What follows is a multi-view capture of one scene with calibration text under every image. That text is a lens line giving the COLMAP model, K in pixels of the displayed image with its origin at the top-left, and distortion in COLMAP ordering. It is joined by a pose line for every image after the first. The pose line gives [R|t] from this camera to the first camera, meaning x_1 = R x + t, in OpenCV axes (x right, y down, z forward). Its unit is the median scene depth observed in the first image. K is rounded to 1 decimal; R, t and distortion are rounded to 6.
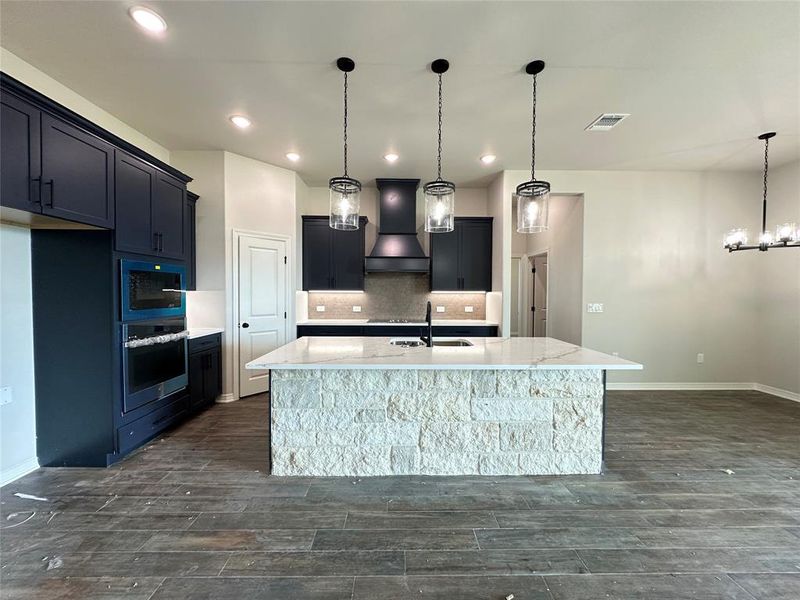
lens RADIAL K [[319.8, 0, 399.3], [0, 319.8, 300.0], [0, 0, 1]] dist [-0.004150, 0.000597]
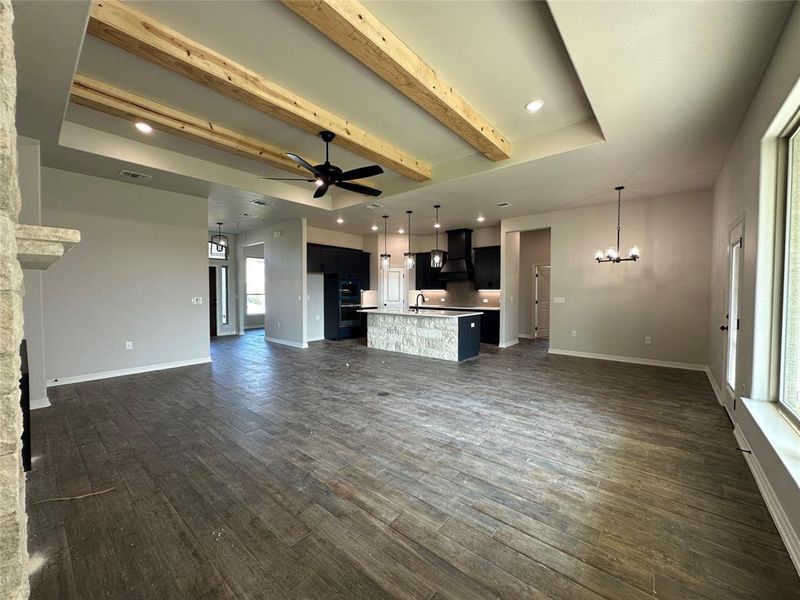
lens RADIAL K [[319.8, 0, 401.1], [0, 319.8, 300.3], [0, 0, 1]] dist [-0.004150, 0.000597]
pose [[0.759352, 0.015055, -0.650506, 1.354673], [-0.014951, 0.999872, 0.005688, 0.035249], [0.650508, 0.005406, 0.759480, -0.856964]]
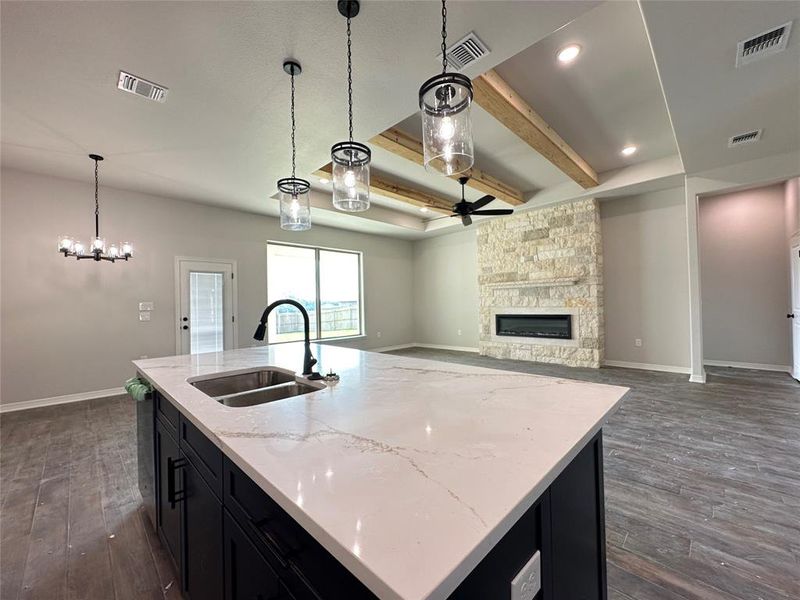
lens RADIAL K [[319.8, 0, 401.0], [0, 319.8, 300.0], [0, 0, 1]] dist [-0.004150, 0.000597]
pose [[-0.703060, 0.016819, 0.710932, -0.363097], [0.037057, 0.999229, 0.013007, 0.003685], [-0.710164, 0.035489, -0.703141, 1.027214]]
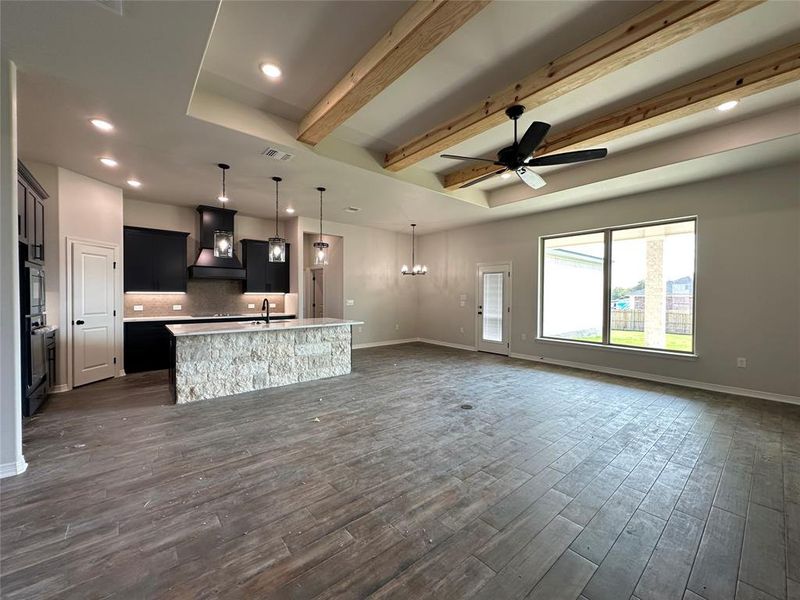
lens RADIAL K [[319.8, 0, 399.9], [0, 319.8, 299.5], [0, 0, 1]] dist [-0.004150, 0.000597]
pose [[0.771479, -0.010515, 0.636168, -0.381123], [0.015641, 0.999875, -0.002441, 0.021446], [-0.636062, 0.011833, 0.771547, -0.694288]]
